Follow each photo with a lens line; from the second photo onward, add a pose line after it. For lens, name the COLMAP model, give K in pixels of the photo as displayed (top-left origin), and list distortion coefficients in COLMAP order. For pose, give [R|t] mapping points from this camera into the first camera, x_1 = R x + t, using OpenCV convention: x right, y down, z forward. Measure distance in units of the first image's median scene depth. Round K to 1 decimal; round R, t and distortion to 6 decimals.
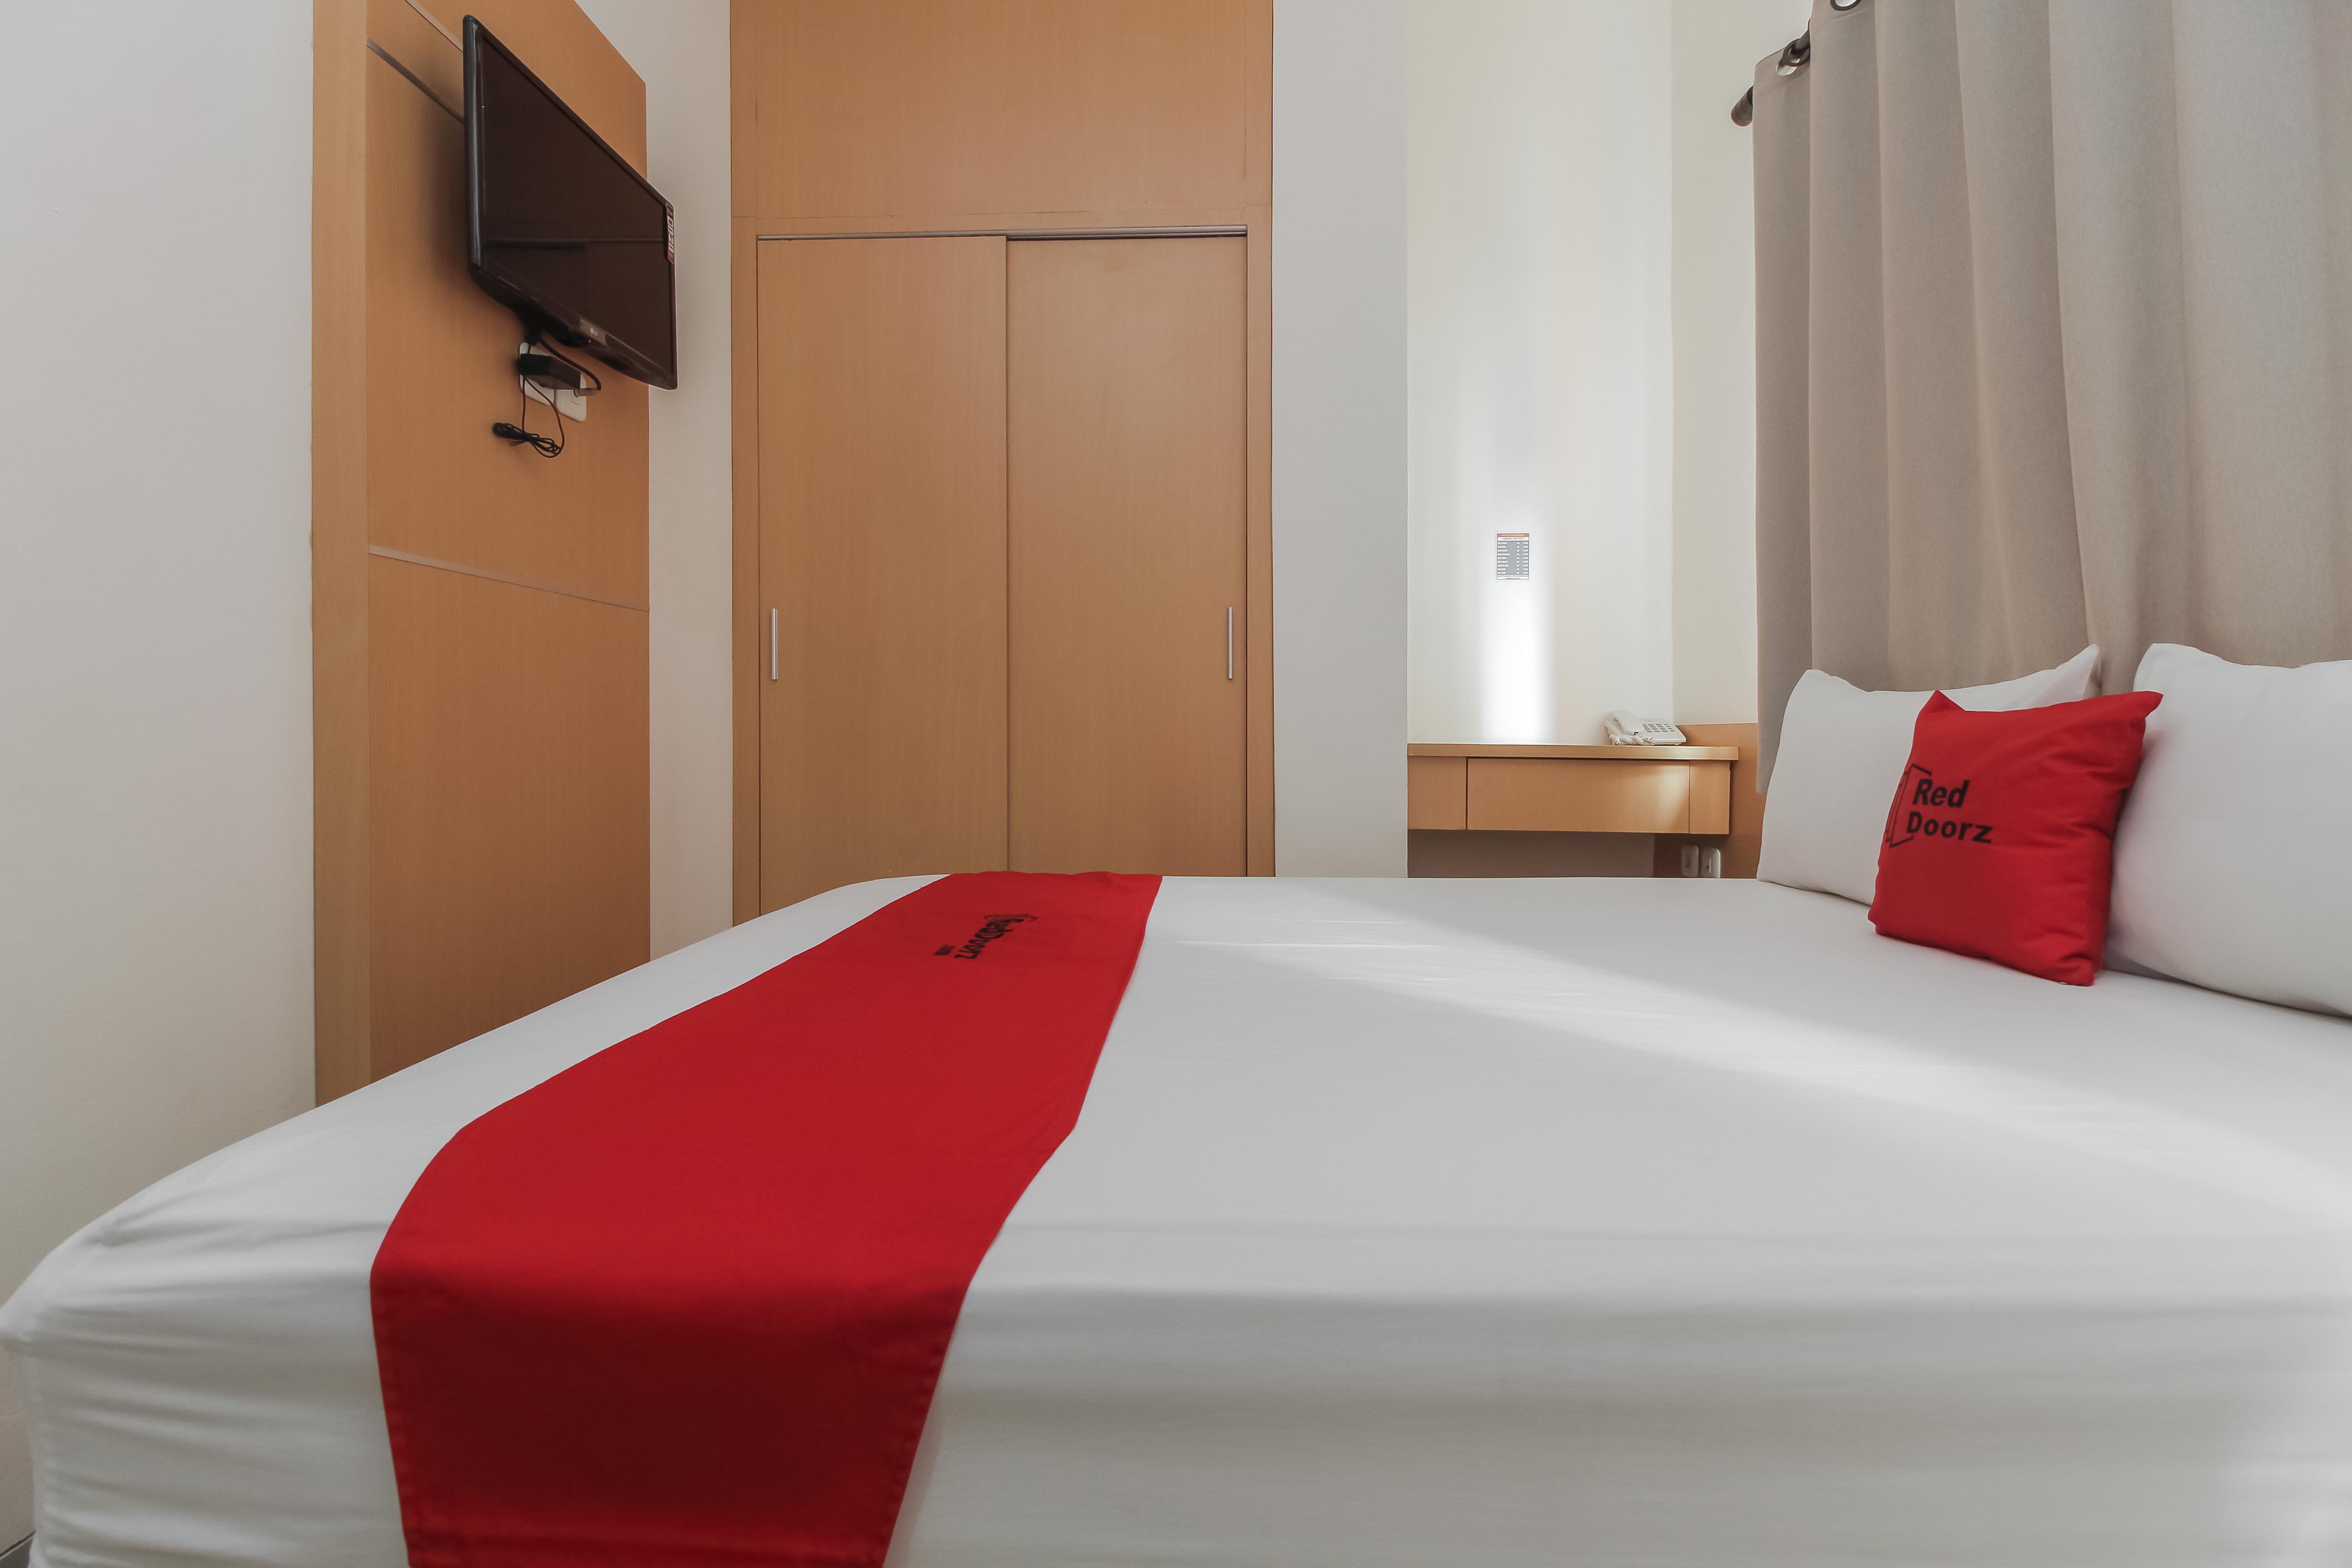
lens RADIAL K [[1127.2, 0, 1129.0], [0, 1127.2, 741.8], [0, 0, 1]] dist [0.000079, -0.000319]
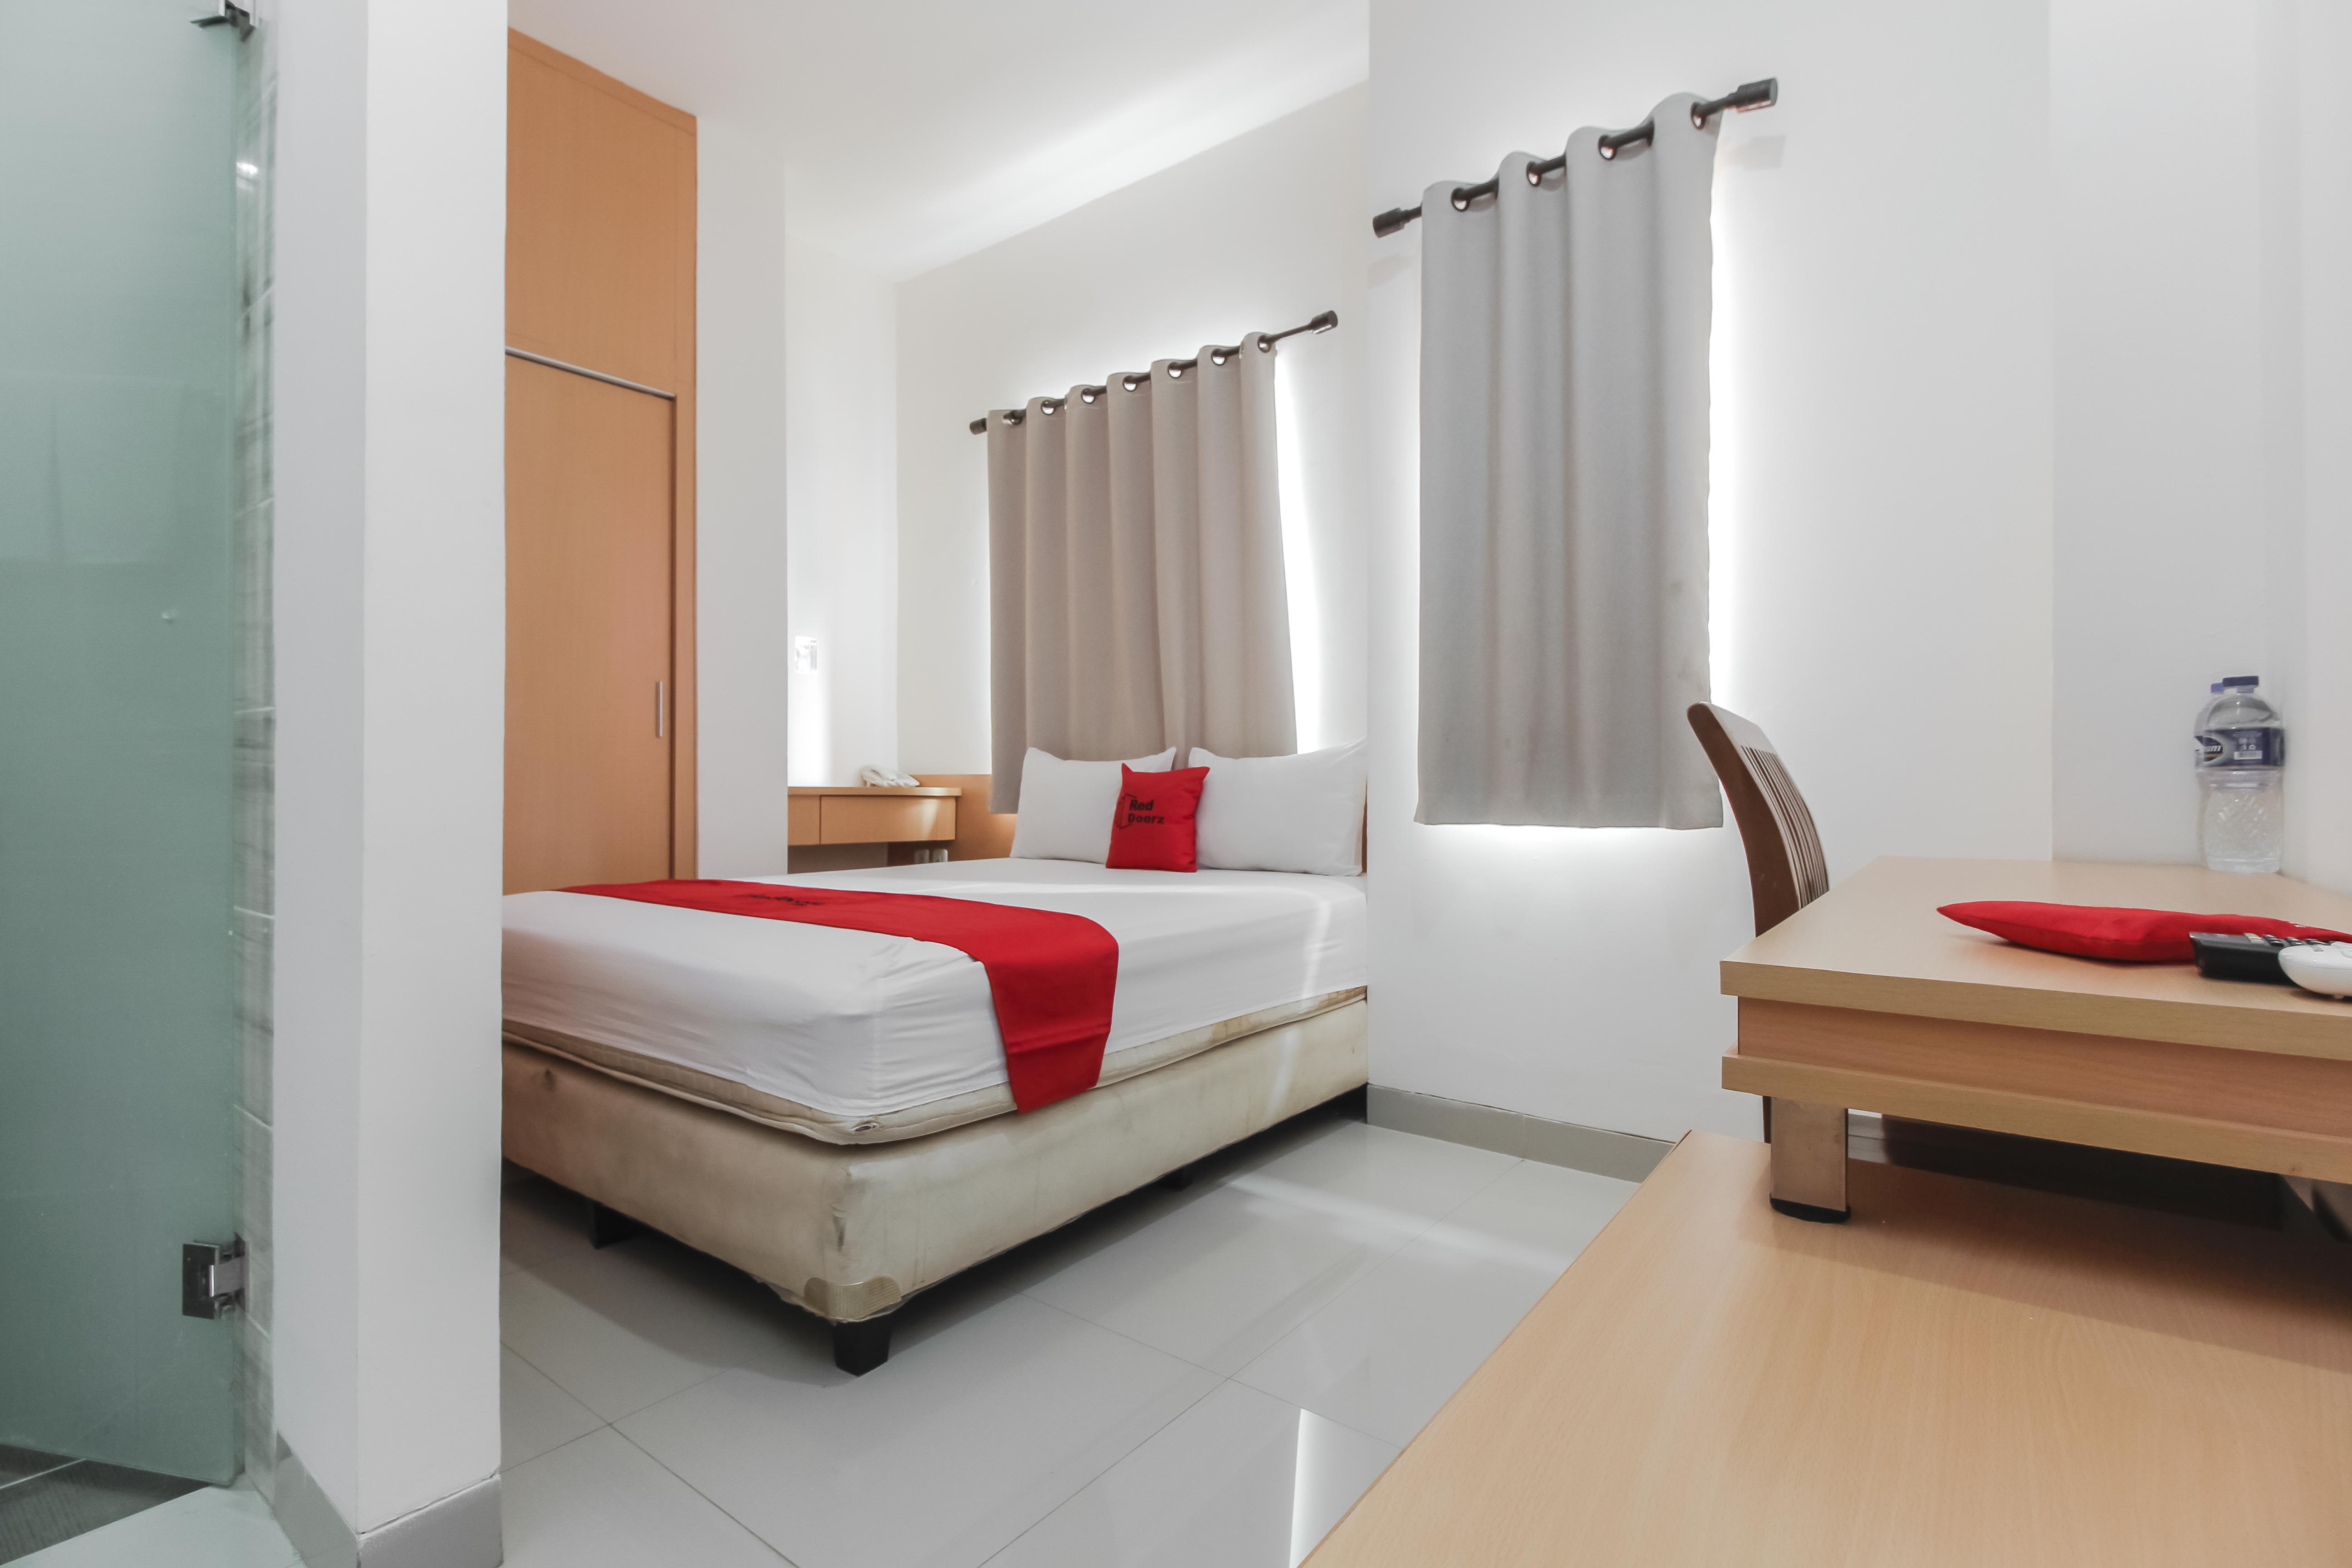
lens RADIAL K [[1141.9, 0, 1211.5], [0, 1141.9, 788.4], [0, 0, 1]] dist [0.000603, -0.000022]
pose [[0.556802, -0.002494, 0.830642, -0.914056], [0.001448, 0.999997, 0.002031, 0.002778], [-0.830644, 0.000072, 0.556804, -0.371587]]
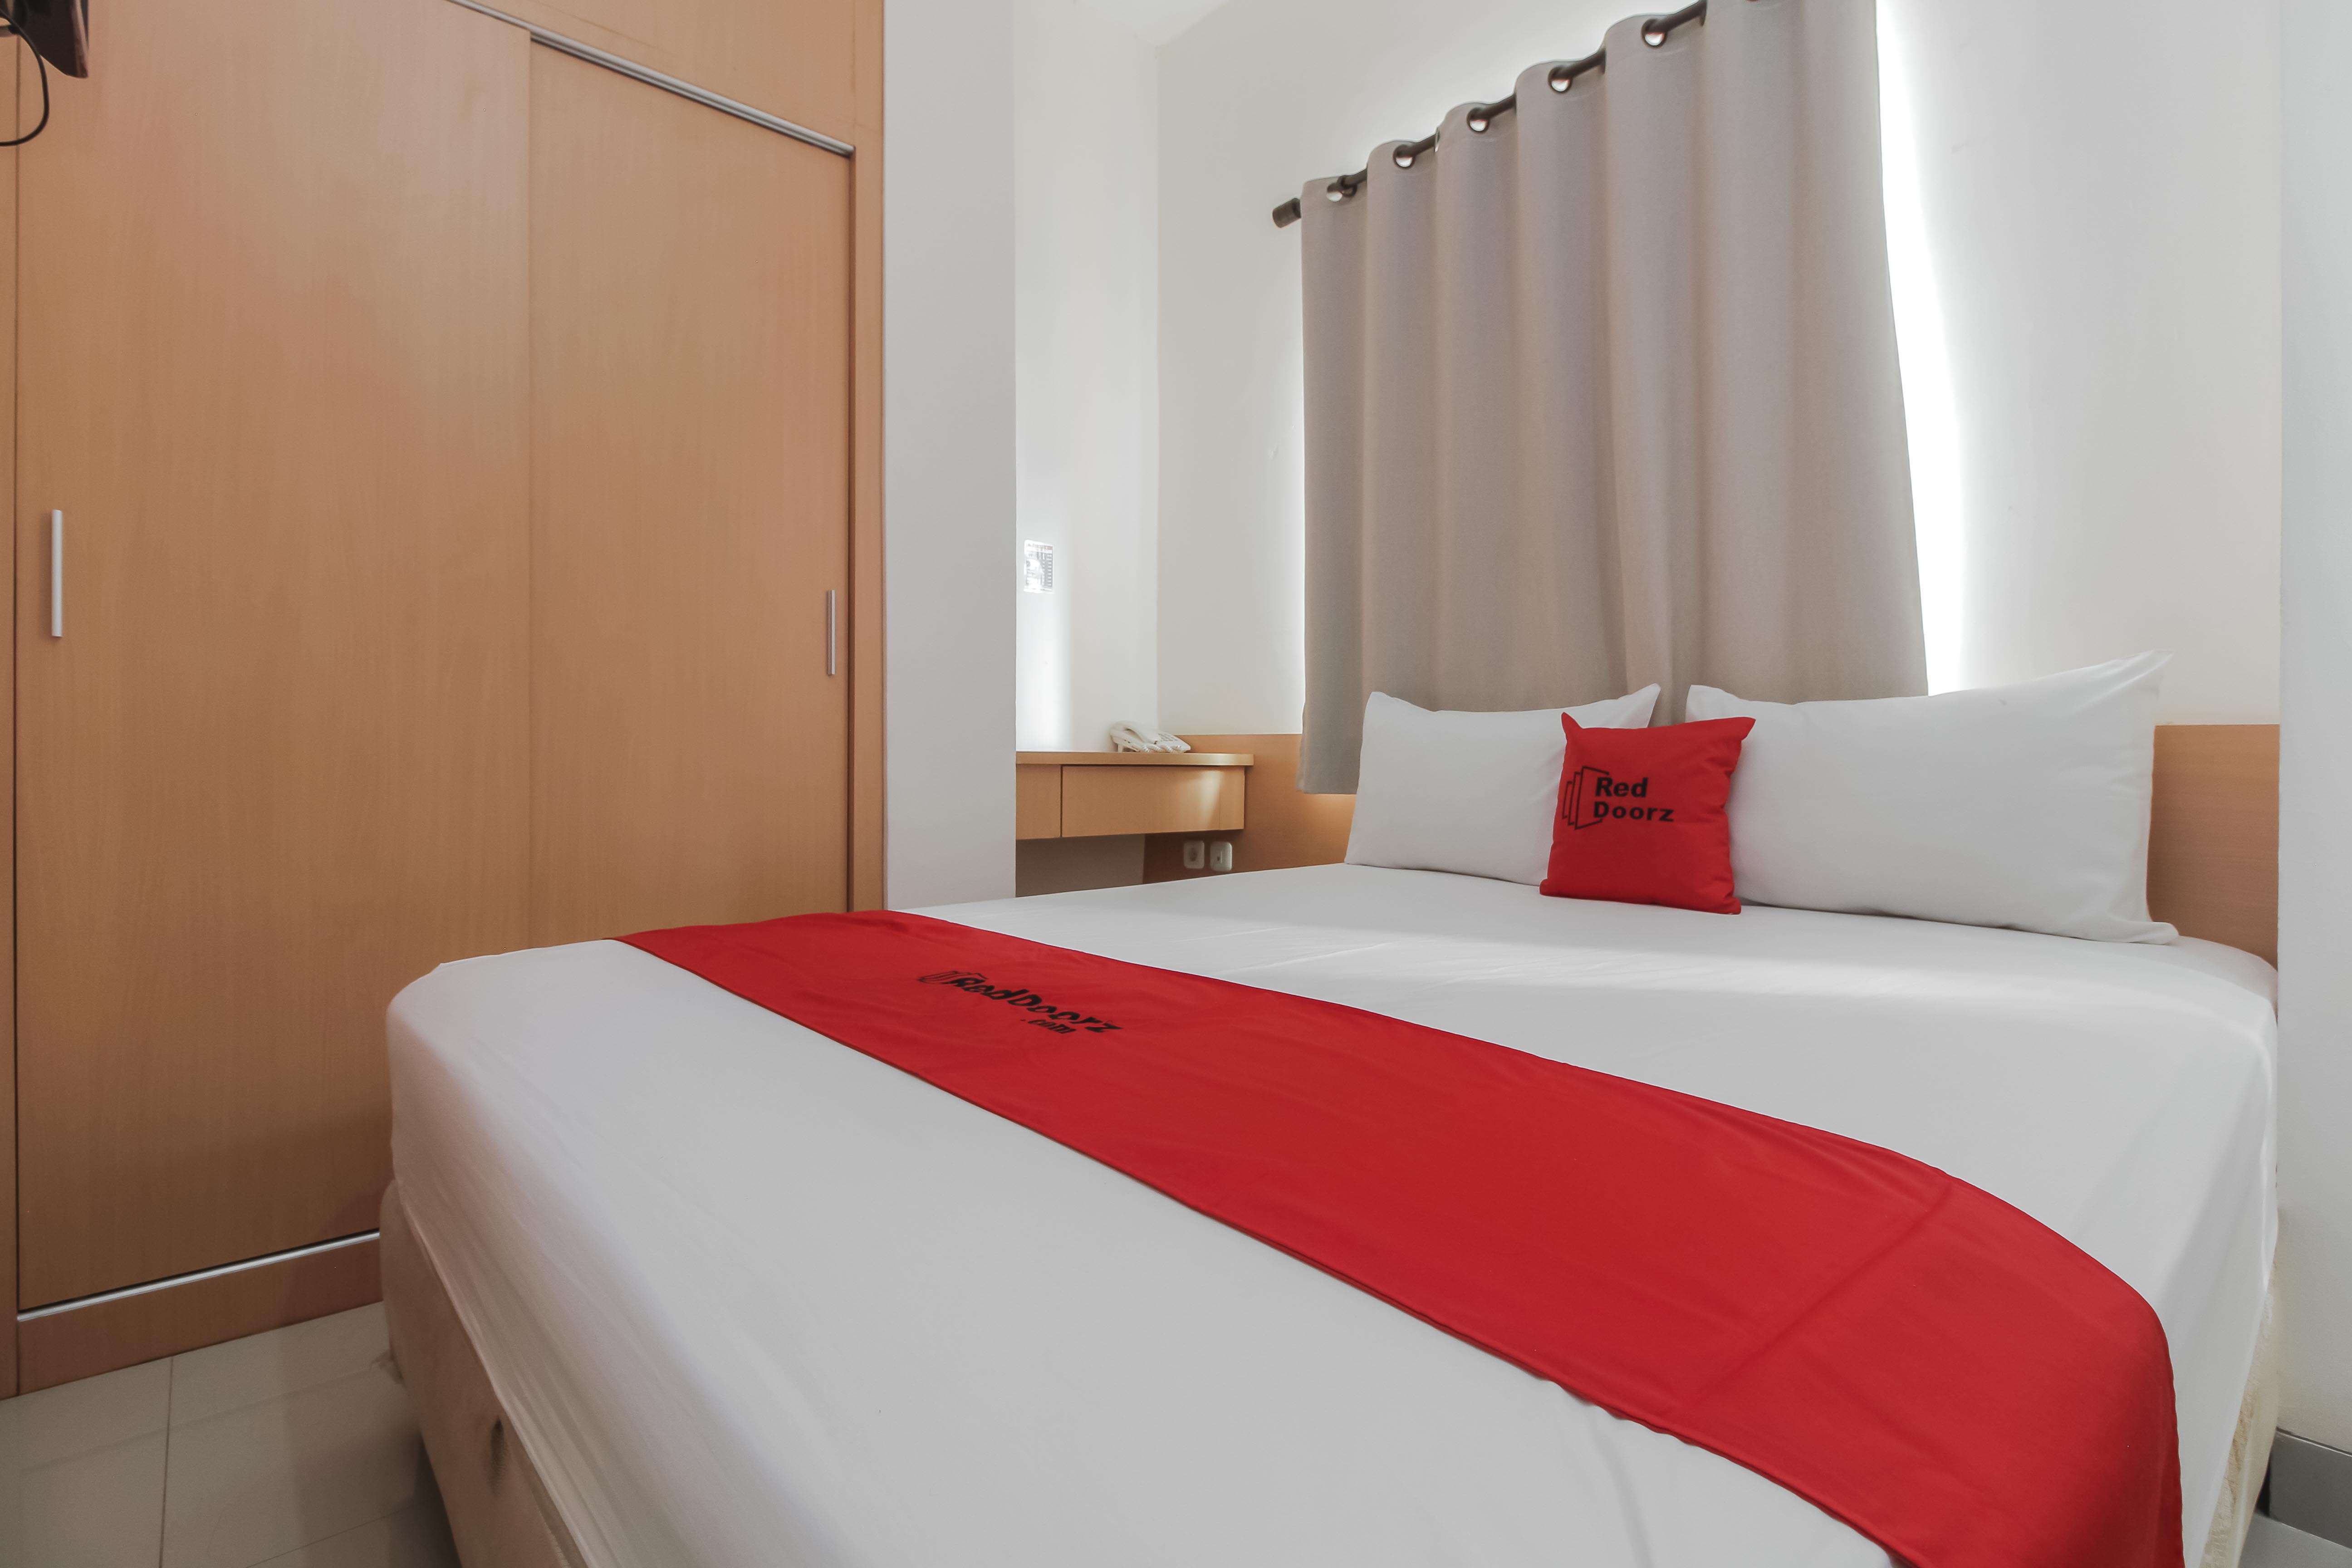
lens RADIAL K [[1124.1, 0, 1171.5], [0, 1124.1, 756.7], [0, 0, 1]] dist [0.016251, -0.000017]
pose [[0.717245, -0.002043, 0.696818, -0.451215], [-0.001618, 0.999988, 0.004597, 0.002297], [-0.696819, -0.004425, 0.717233, 0.289105]]
